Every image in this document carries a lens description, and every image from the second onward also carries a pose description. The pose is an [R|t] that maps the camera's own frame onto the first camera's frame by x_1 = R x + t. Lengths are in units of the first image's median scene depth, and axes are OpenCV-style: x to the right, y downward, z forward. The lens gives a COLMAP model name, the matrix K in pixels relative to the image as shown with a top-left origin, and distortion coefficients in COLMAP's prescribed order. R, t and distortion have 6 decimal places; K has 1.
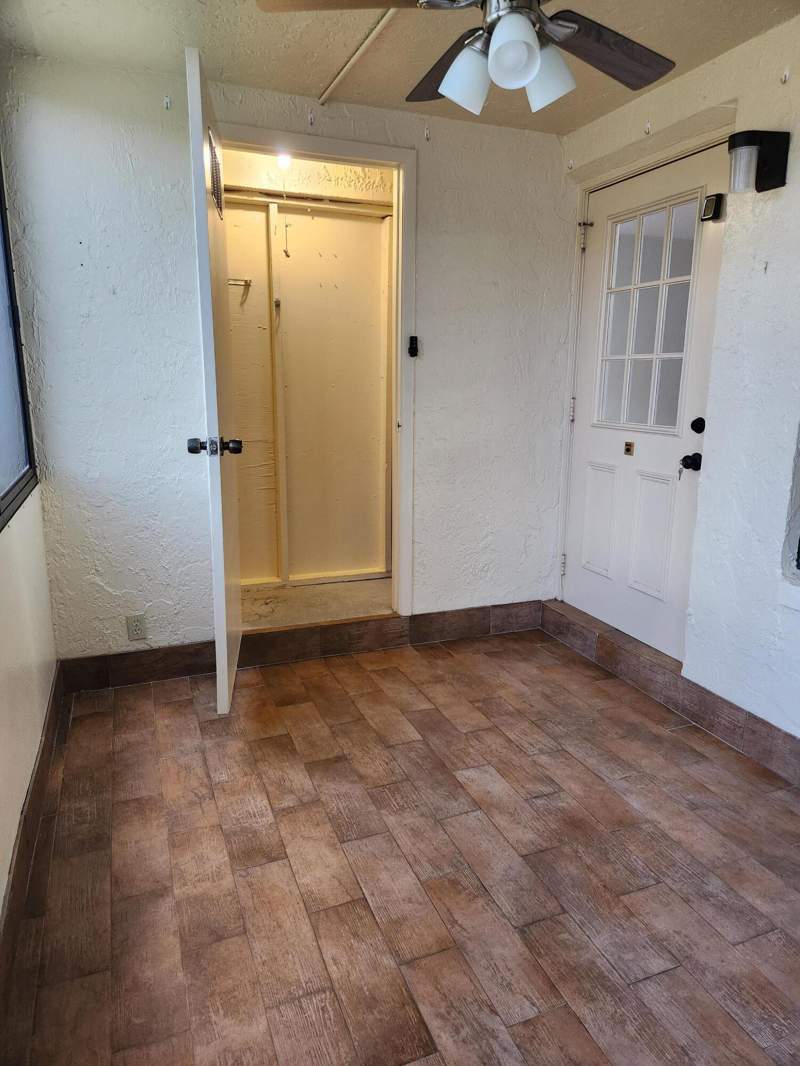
lens RADIAL K [[715.8, 0, 404.6], [0, 715.8, 522.4], [0, 0, 1]] dist [0.058107, -0.047651]
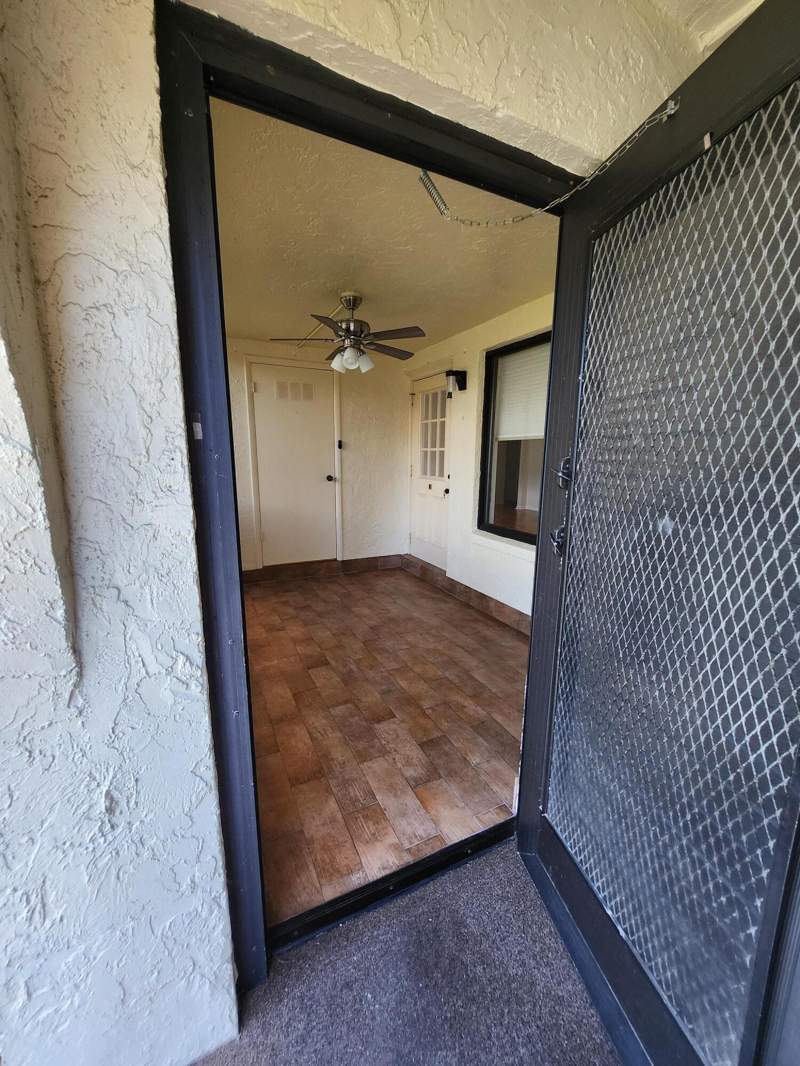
lens RADIAL K [[419.6, 0, 397.6], [0, 419.6, 539.0], [0, 0, 1]] dist [-0.000748, 0.000230]
pose [[0.997095, -0.016100, 0.074446, 0.125469], [0.016357, 0.999862, -0.002842, 0.098364], [-0.074390, 0.004052, 0.997221, -0.529973]]
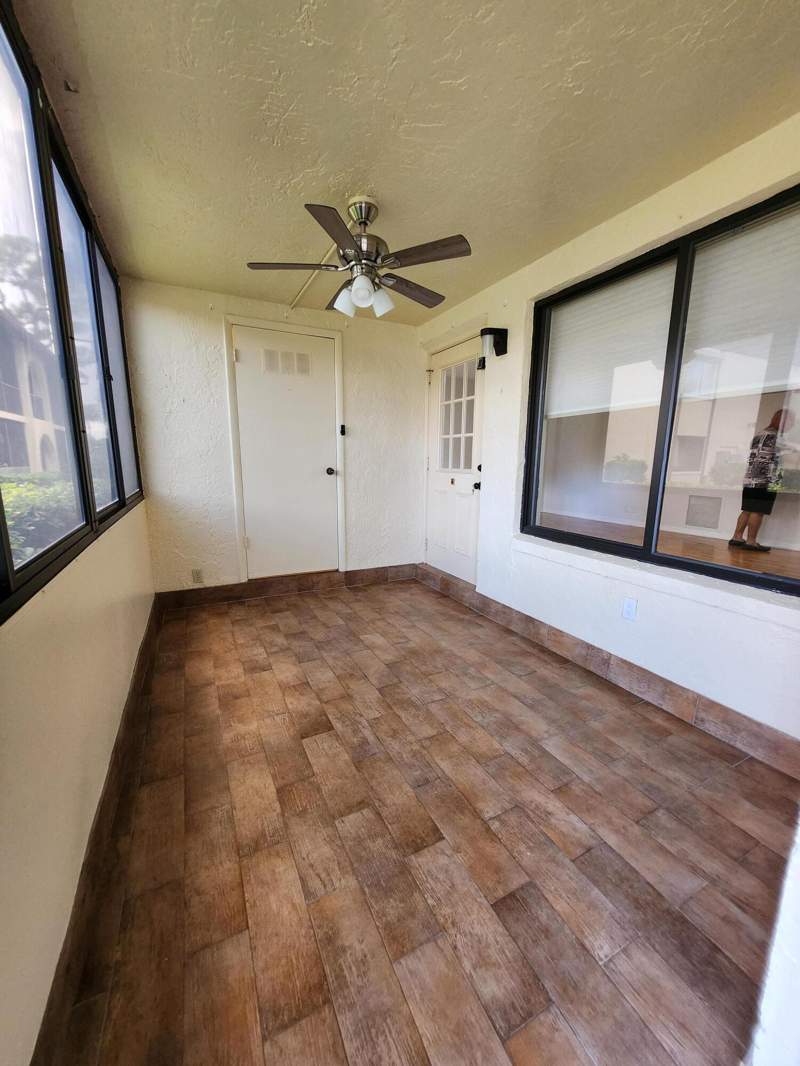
lens RADIAL K [[419.6, 0, 397.6], [0, 419.6, 539.0], [0, 0, 1]] dist [-0.000748, 0.000230]
pose [[0.996638, -0.017553, 0.080025, 0.085735], [0.018822, 0.999708, -0.015131, 0.092008], [-0.079736, 0.016586, 0.996678, -0.187047]]
